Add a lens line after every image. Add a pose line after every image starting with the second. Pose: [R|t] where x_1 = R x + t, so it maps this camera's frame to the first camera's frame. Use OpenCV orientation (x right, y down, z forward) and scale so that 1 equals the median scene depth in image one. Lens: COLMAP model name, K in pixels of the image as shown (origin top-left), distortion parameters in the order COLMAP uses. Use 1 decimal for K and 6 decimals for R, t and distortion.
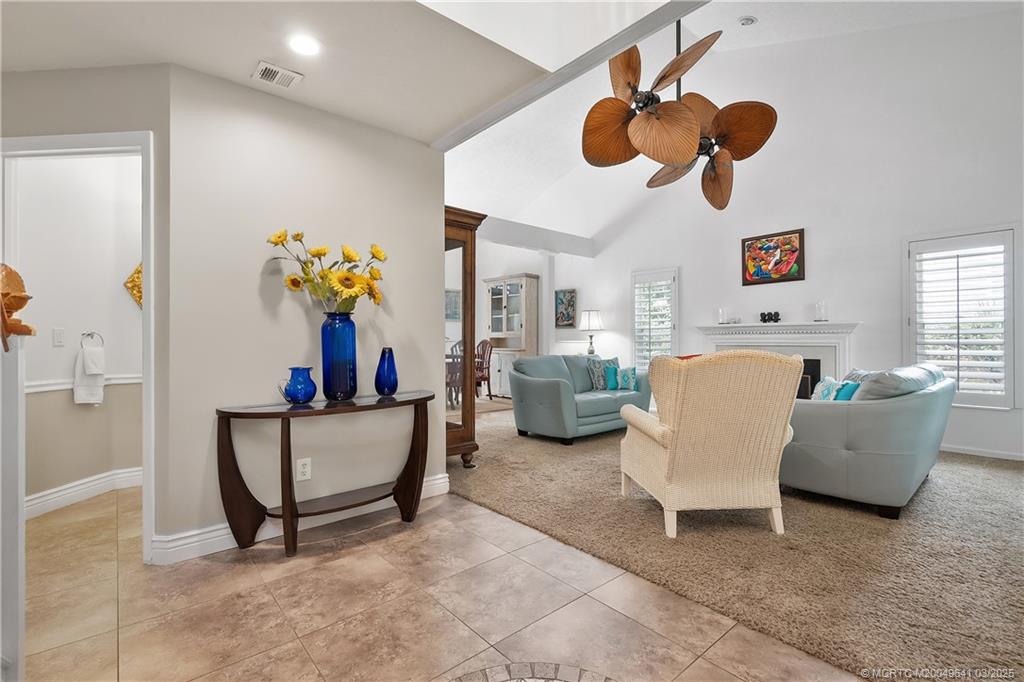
lens RADIAL K [[469.3, 0, 513.1], [0, 469.3, 338.9], [0, 0, 1]] dist [-0.005050, -0.000439]
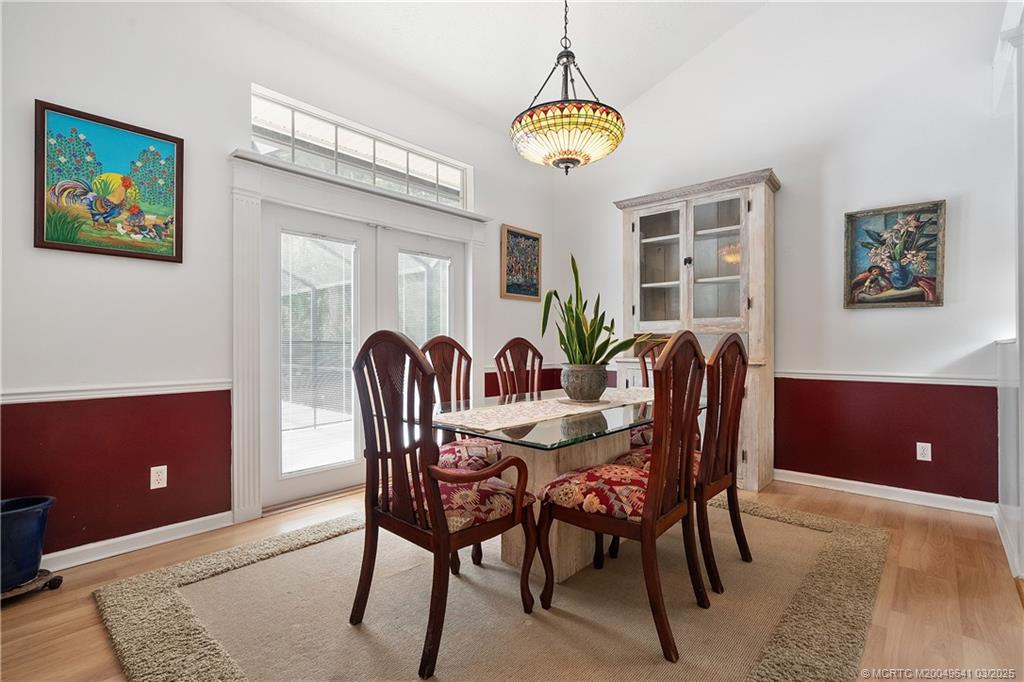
lens RADIAL K [[469.3, 0, 508.9], [0, 469.3, 342.9], [0, 0, 1]] dist [-0.005050, -0.000439]
pose [[0.989853, -0.000004, 0.142093, -0.248826], [0.000929, 0.999979, -0.006437, 0.008268], [-0.142090, 0.006504, 0.989832, 0.650057]]
